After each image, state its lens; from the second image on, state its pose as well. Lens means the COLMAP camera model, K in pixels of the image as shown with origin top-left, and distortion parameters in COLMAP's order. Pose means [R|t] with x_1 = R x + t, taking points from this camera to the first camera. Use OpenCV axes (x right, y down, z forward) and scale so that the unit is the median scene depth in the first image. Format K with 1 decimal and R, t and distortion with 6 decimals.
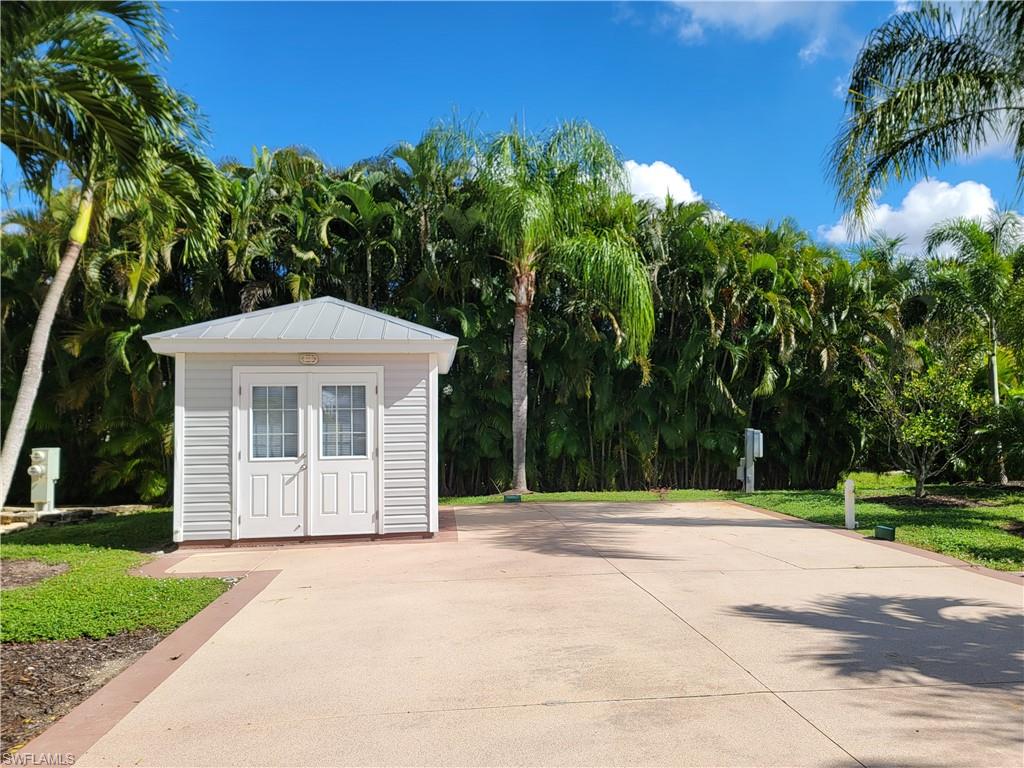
lens RADIAL K [[706.2, 0, 513.7], [0, 706.2, 402.1], [0, 0, 1]] dist [0.004214, 0.001627]
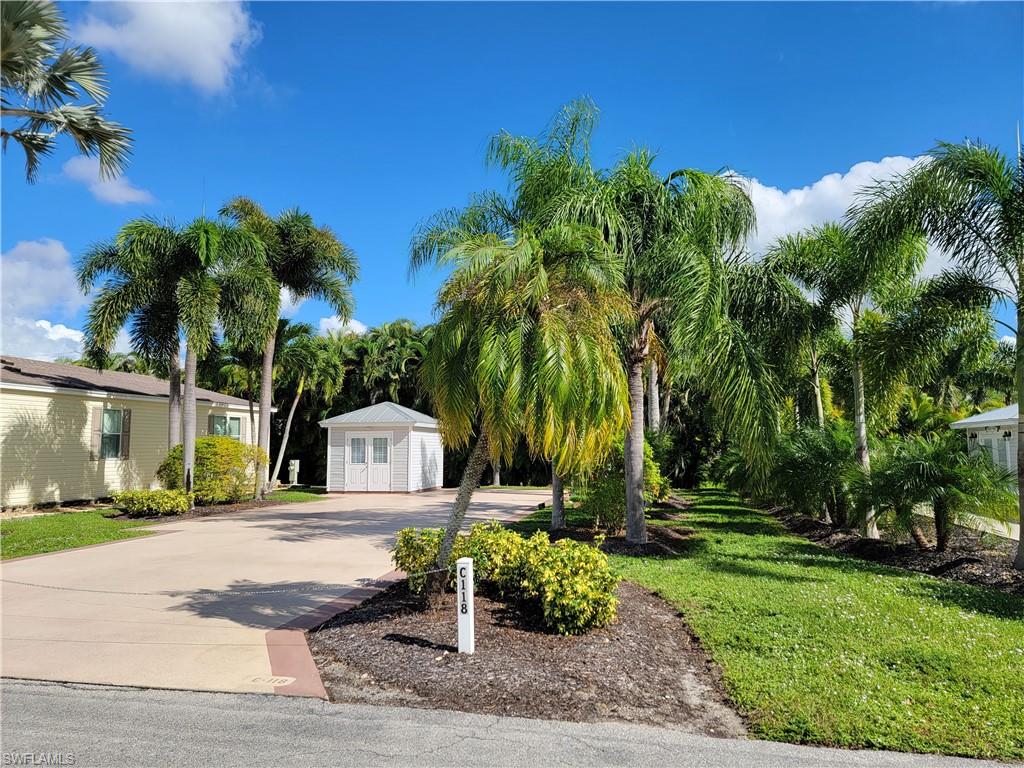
lens RADIAL K [[724.8, 0, 512.0], [0, 724.8, 384.0], [0, 0, 1]] dist [0.000038, -0.000759]
pose [[0.943520, -0.021685, -0.330605, 0.860639], [0.001748, 0.998168, -0.060484, -0.043968], [0.331310, 0.056490, 0.941829, -1.104972]]
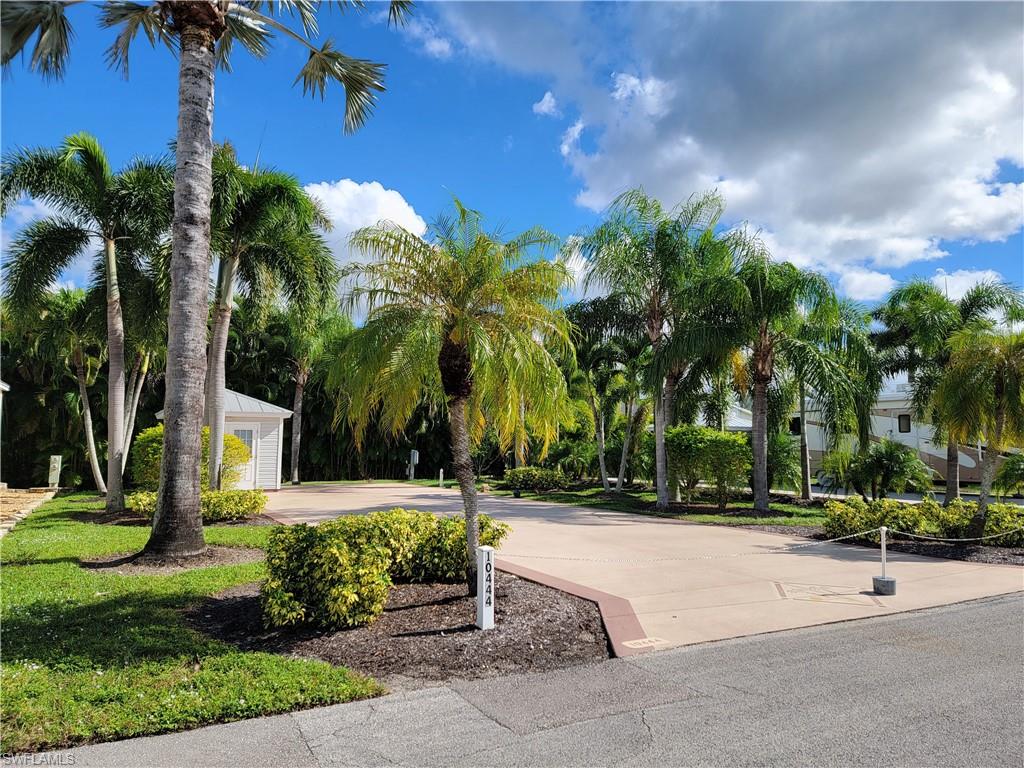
lens RADIAL K [[724.8, 0, 512.0], [0, 724.8, 384.0], [0, 0, 1]] dist [0.000038, -0.000759]
pose [[0.921389, 0.046543, 0.385844, -0.254455], [-0.024519, 0.997787, -0.061808, -0.035128], [-0.387866, 0.047489, 0.920491, -1.210265]]
